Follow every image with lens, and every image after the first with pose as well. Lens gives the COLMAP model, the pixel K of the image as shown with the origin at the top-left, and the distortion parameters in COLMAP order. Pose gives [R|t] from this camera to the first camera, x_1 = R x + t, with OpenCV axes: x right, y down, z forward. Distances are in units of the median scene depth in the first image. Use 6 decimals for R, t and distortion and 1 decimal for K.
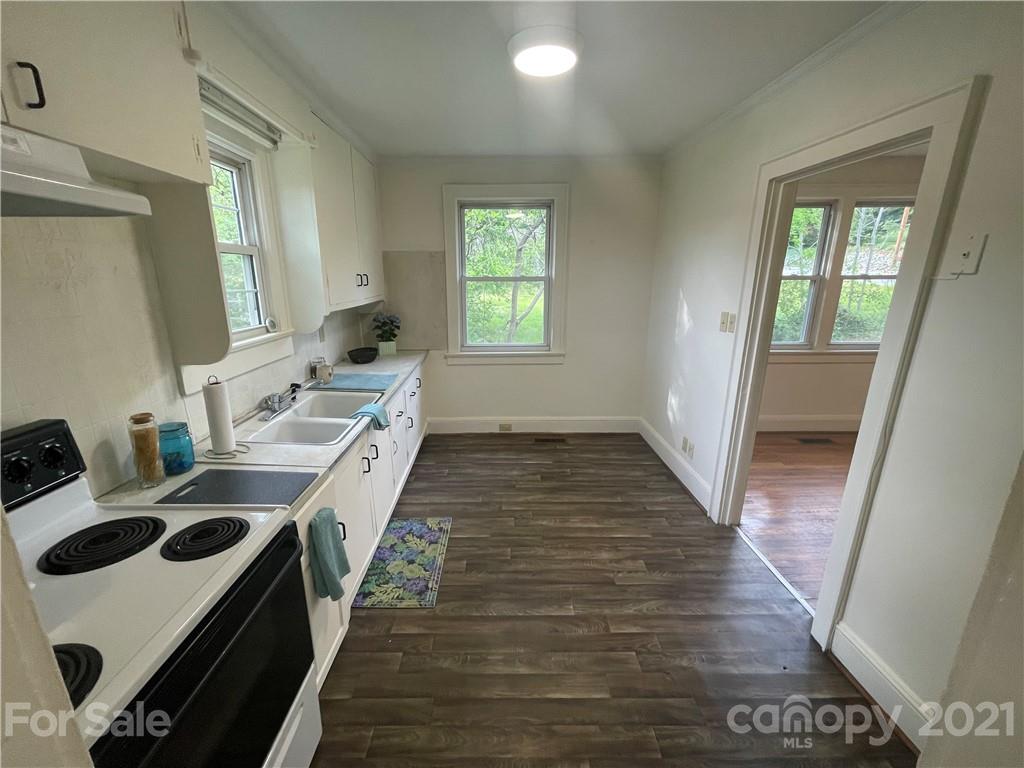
lens RADIAL K [[417.1, 0, 510.0], [0, 417.1, 386.6], [0, 0, 1]] dist [0.006520, 0.000057]
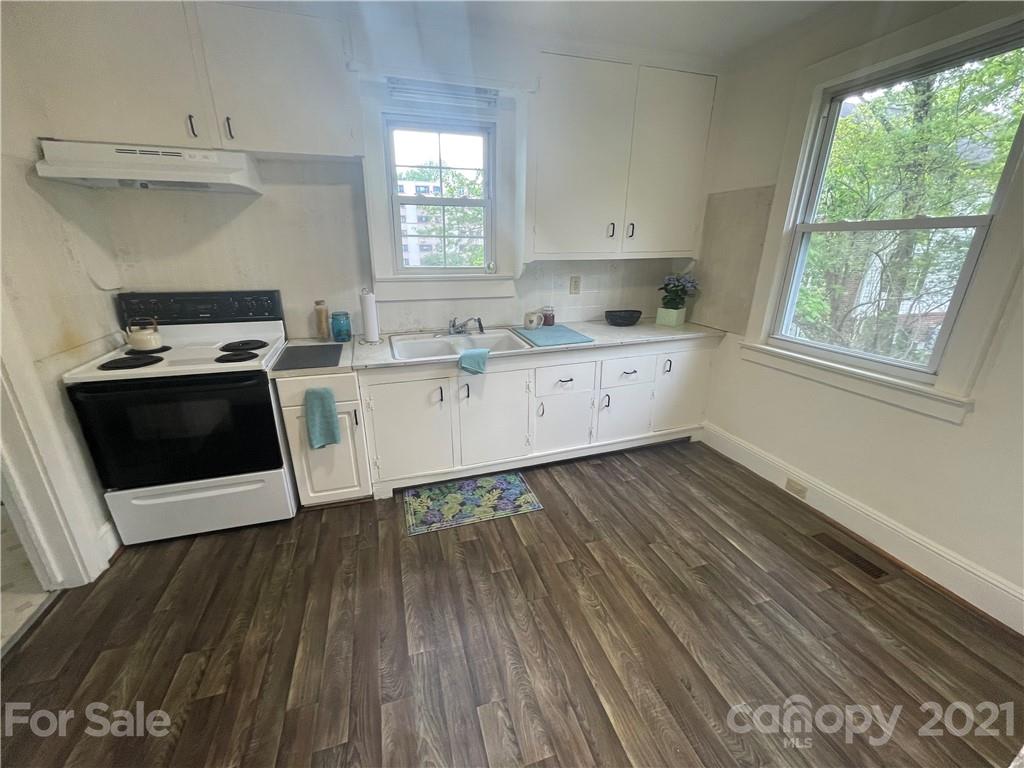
lens RADIAL K [[417.1, 0, 506.5], [0, 417.1, 387.2], [0, 0, 1]] dist [0.006520, 0.000057]
pose [[0.277327, 0.317572, -0.906773, 0.534738], [-0.251839, 0.934821, 0.250373, -0.116062], [0.927182, 0.158926, 0.339228, 0.585980]]
